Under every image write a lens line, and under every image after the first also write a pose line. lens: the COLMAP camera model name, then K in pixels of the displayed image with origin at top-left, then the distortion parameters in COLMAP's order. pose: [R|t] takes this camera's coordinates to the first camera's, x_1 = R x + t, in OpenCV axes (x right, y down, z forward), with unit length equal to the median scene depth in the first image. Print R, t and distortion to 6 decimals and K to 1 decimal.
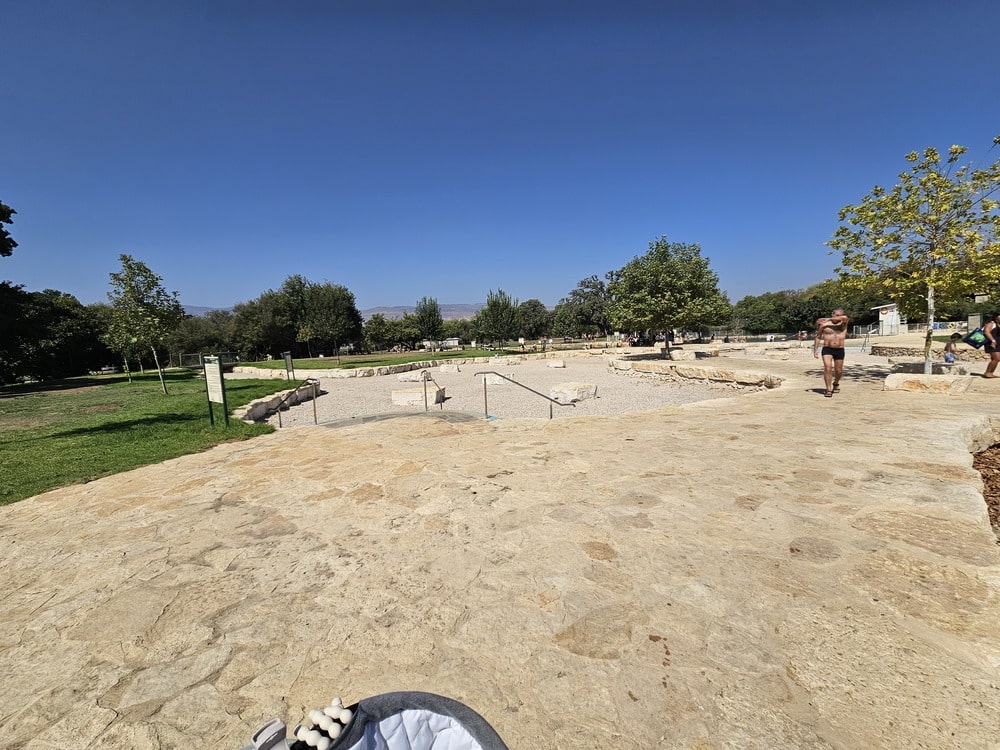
lens RADIAL K [[403.6, 0, 502.0], [0, 403.6, 374.9], [0, 0, 1]] dist [0.000050, 0.000331]
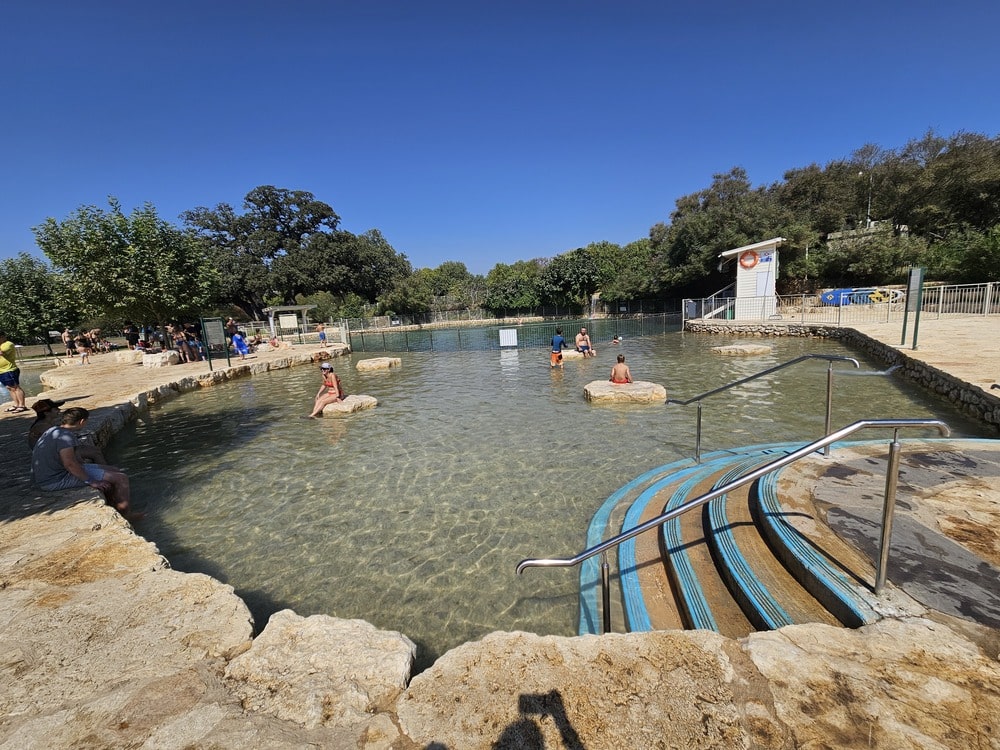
lens RADIAL K [[403.6, 0, 500.3], [0, 403.6, 376.1], [0, 0, 1]] dist [0.000050, 0.000331]
pose [[0.870968, -0.103352, 0.480347, 0.511374], [0.075182, 0.994147, 0.077581, -0.090455], [-0.485554, -0.031457, 0.873640, 0.734886]]
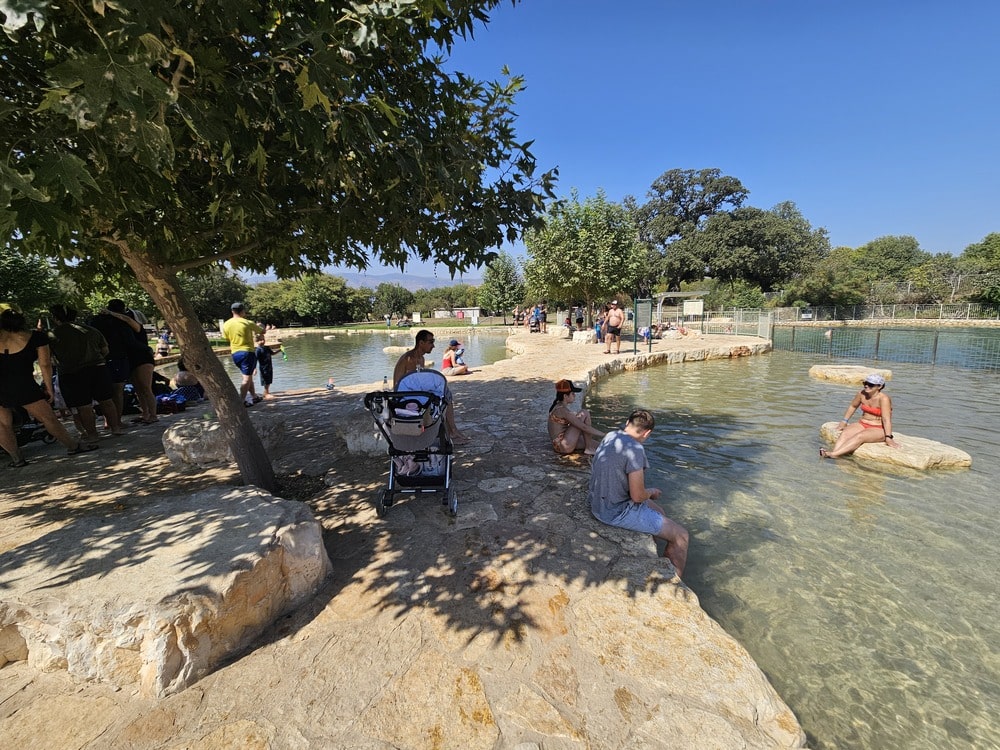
lens RADIAL K [[403.6, 0, 498.9], [0, 403.6, 375.6], [0, 0, 1]] dist [0.000050, 0.000331]
pose [[0.950063, 0.065488, -0.305110, 0.470655], [-0.040597, 0.995361, 0.087228, -0.093134], [0.309407, -0.070485, 0.948314, 0.793527]]
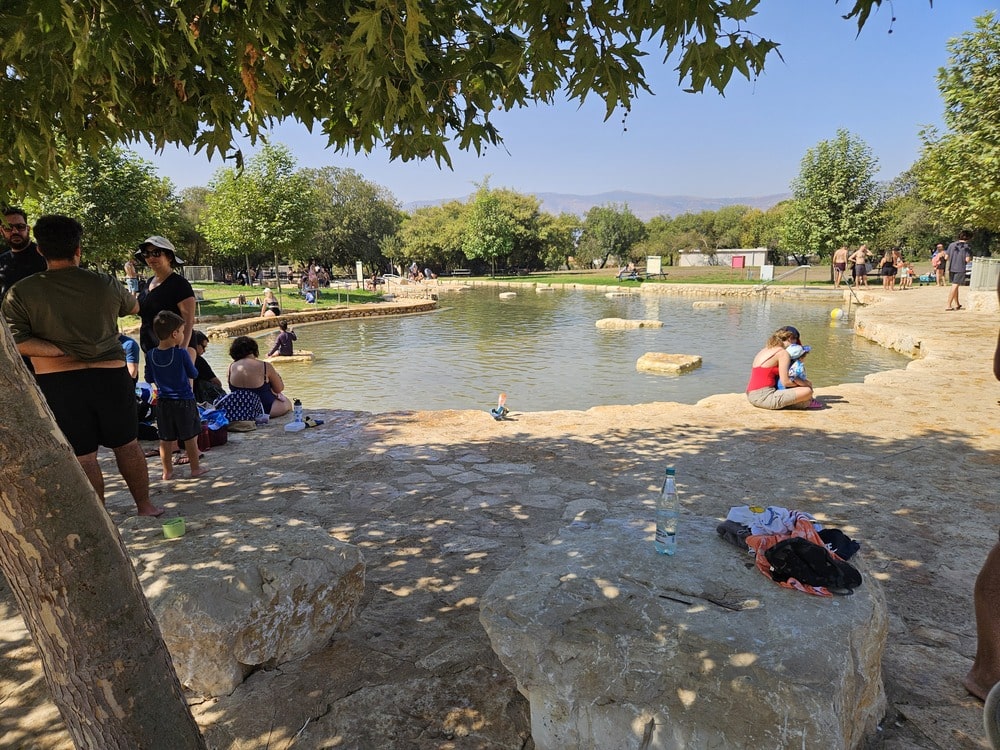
lens RADIAL K [[669.1, 0, 500.0], [0, 669.1, 375.2], [0, 0, 1]] dist [0.047294, -0.001106]
pose [[0.747178, 0.147656, -0.648014, 0.437099], [-0.081077, 0.987977, 0.131636, -0.094929], [0.659660, -0.045817, 0.750166, 0.832653]]
